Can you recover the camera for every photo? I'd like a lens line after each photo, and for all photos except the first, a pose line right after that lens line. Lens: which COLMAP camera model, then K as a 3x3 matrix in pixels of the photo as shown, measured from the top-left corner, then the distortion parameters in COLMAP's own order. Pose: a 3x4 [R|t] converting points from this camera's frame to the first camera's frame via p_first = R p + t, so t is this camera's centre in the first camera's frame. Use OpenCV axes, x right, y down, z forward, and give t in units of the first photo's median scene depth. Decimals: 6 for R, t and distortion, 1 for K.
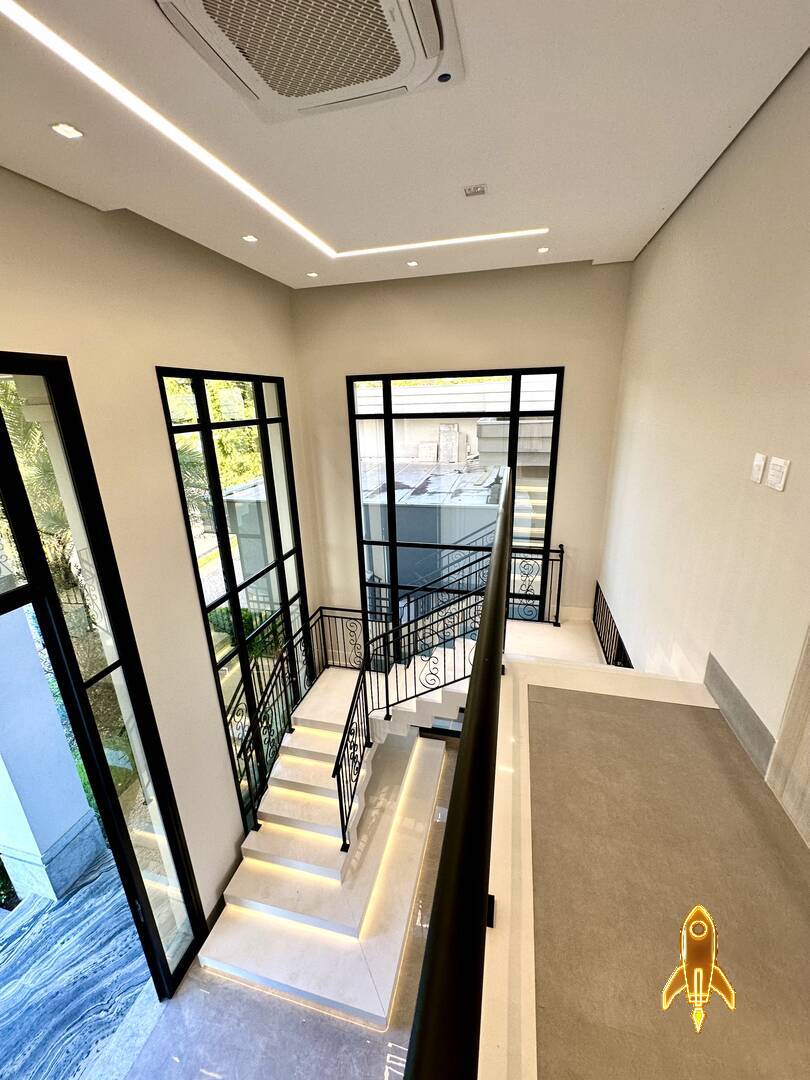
lens RADIAL K [[432.8, 0, 405.0], [0, 432.8, 540.0], [0, 0, 1]] dist [0.000407, 0.000260]
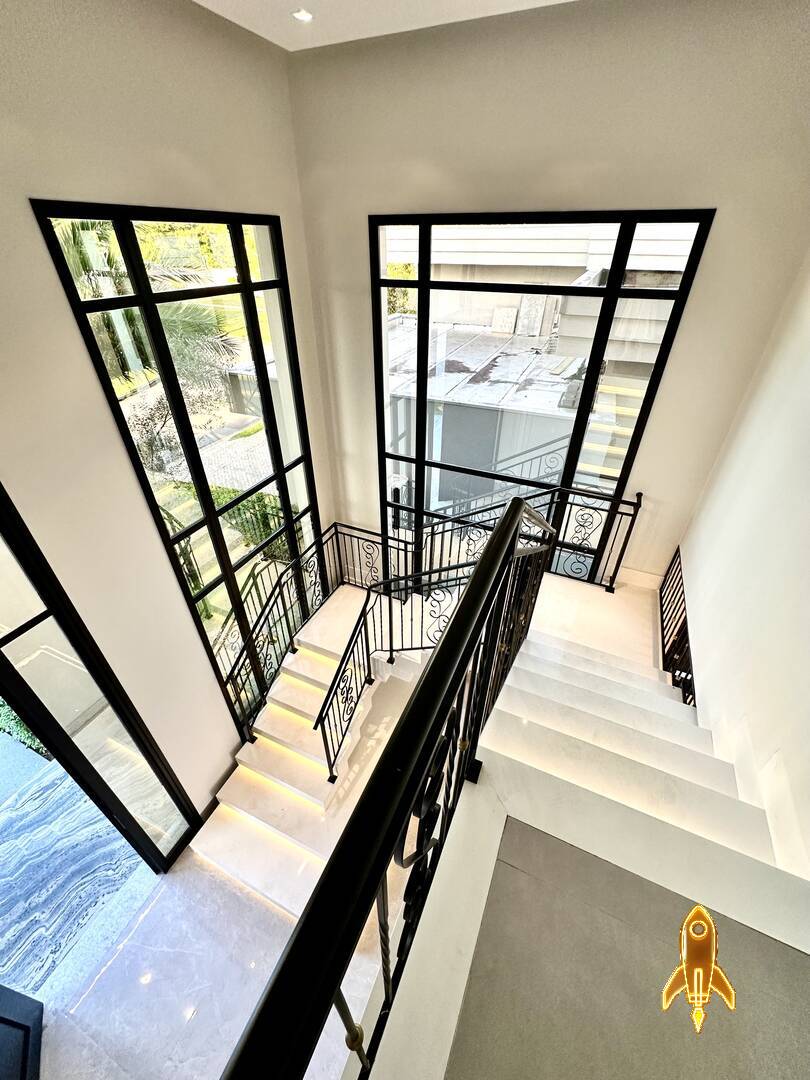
lens RADIAL K [[432.8, 0, 405.0], [0, 432.8, 540.0], [0, 0, 1]] dist [0.000407, 0.000260]
pose [[0.983268, 0.125053, -0.132458, 0.077072], [-0.080644, 0.950829, 0.299032, -0.102086], [0.163340, -0.283347, 0.945005, 0.220986]]
